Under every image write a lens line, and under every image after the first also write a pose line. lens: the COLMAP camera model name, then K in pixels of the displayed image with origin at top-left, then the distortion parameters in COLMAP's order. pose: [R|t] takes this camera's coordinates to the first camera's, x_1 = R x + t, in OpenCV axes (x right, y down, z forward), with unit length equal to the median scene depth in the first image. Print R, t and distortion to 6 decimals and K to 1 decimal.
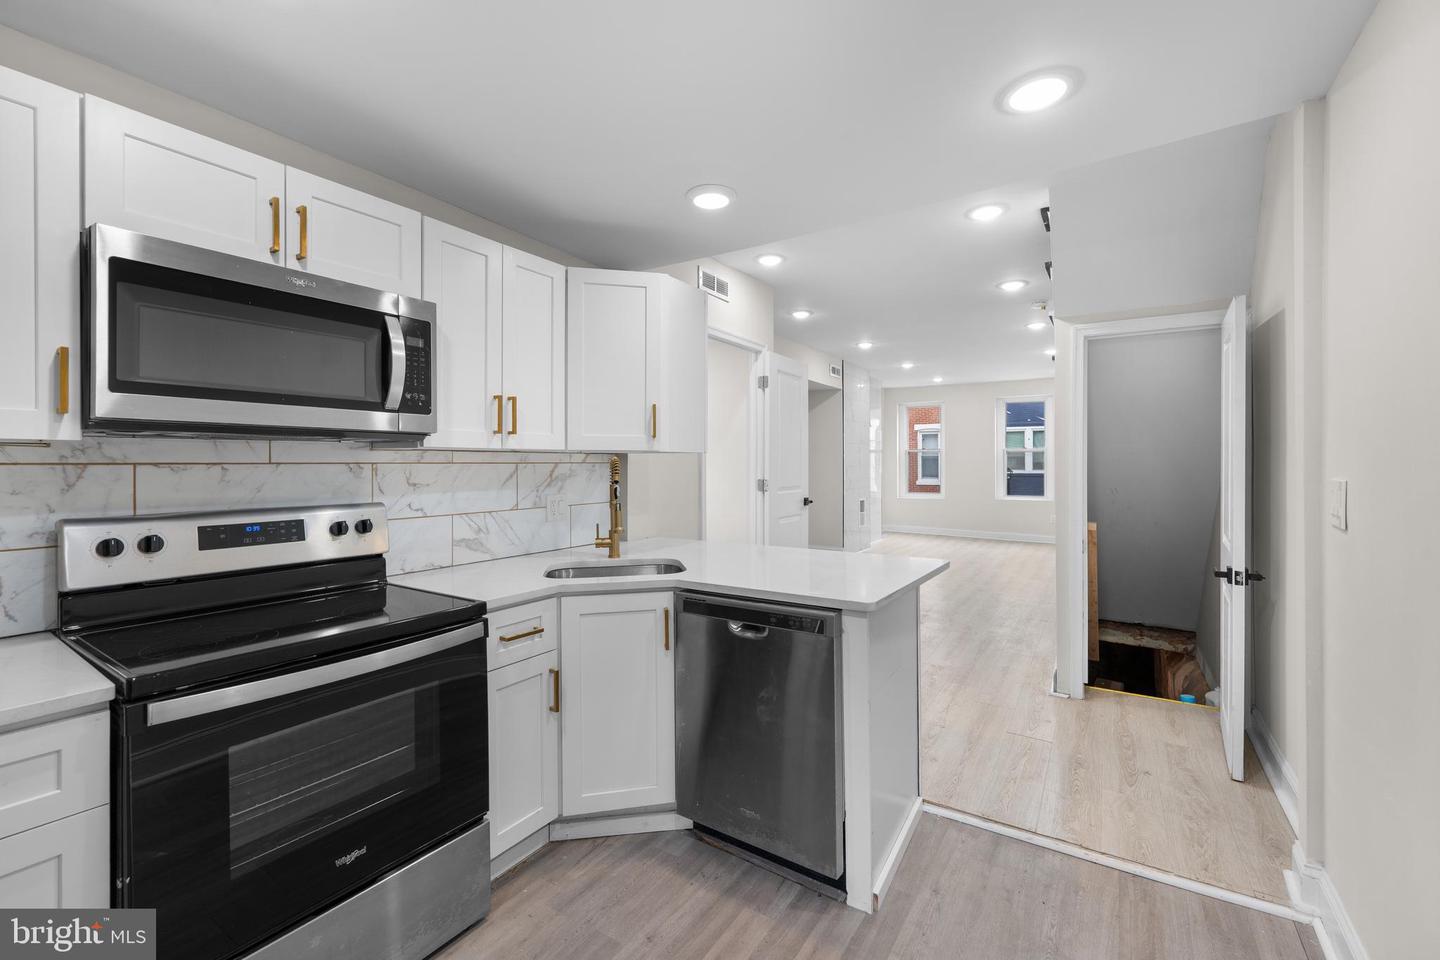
lens RADIAL K [[598.9, 0, 715.9], [0, 598.9, 469.7], [0, 0, 1]] dist [0.000019, -0.000451]
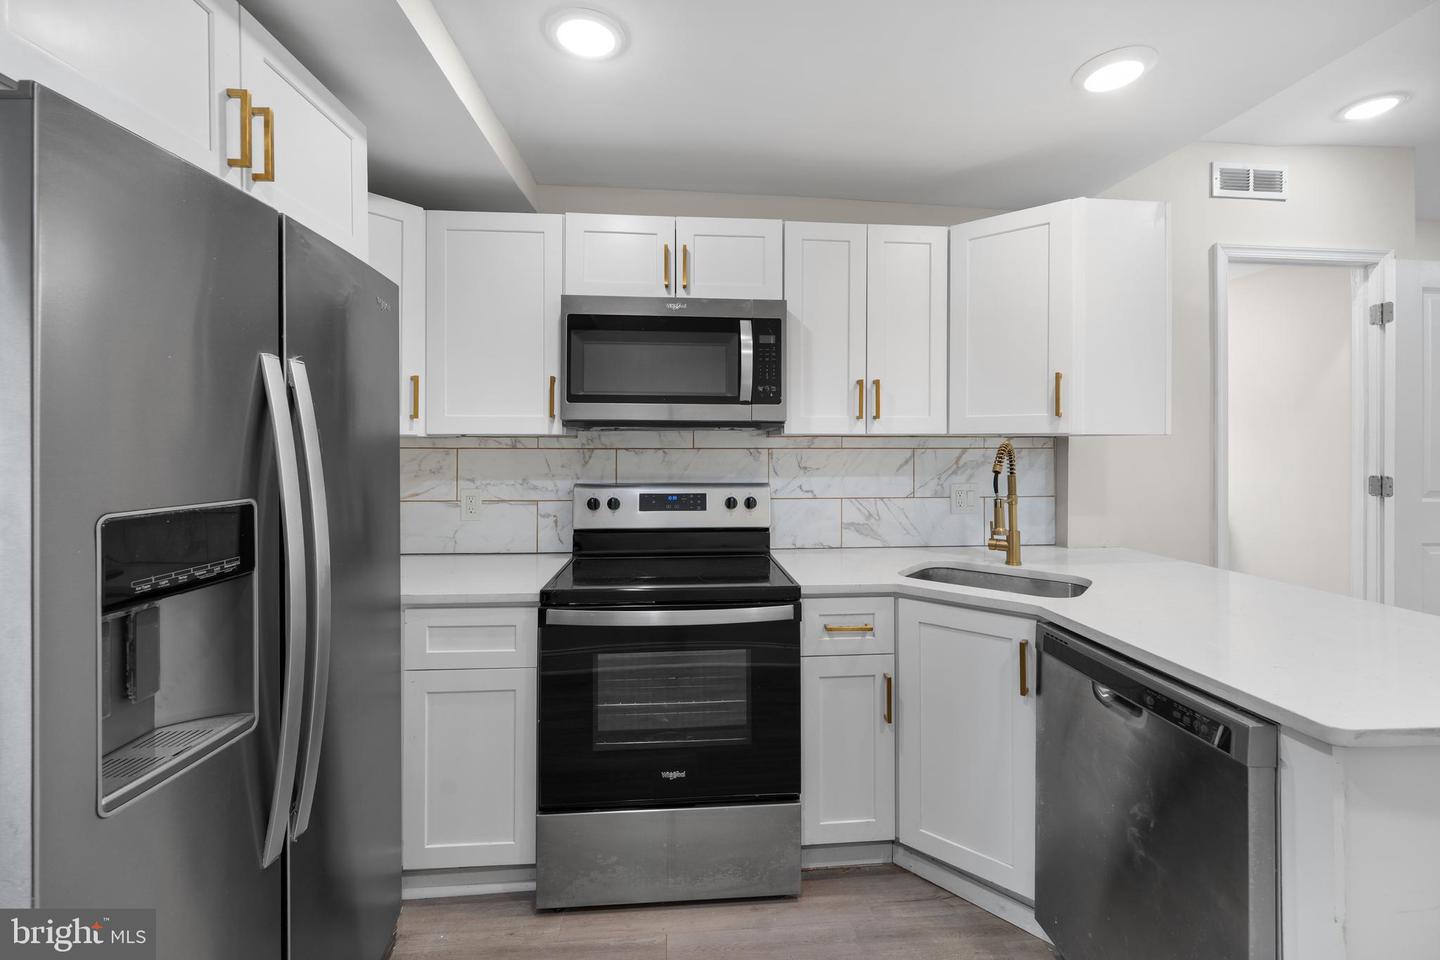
lens RADIAL K [[598.9, 0, 735.5], [0, 598.9, 448.6], [0, 0, 1]] dist [0.000019, -0.000451]
pose [[0.619026, 0.005752, -0.785349, 0.306554], [-0.009661, 0.999953, -0.000291, -0.010156], [0.785311, 0.007768, 0.619053, 0.253257]]
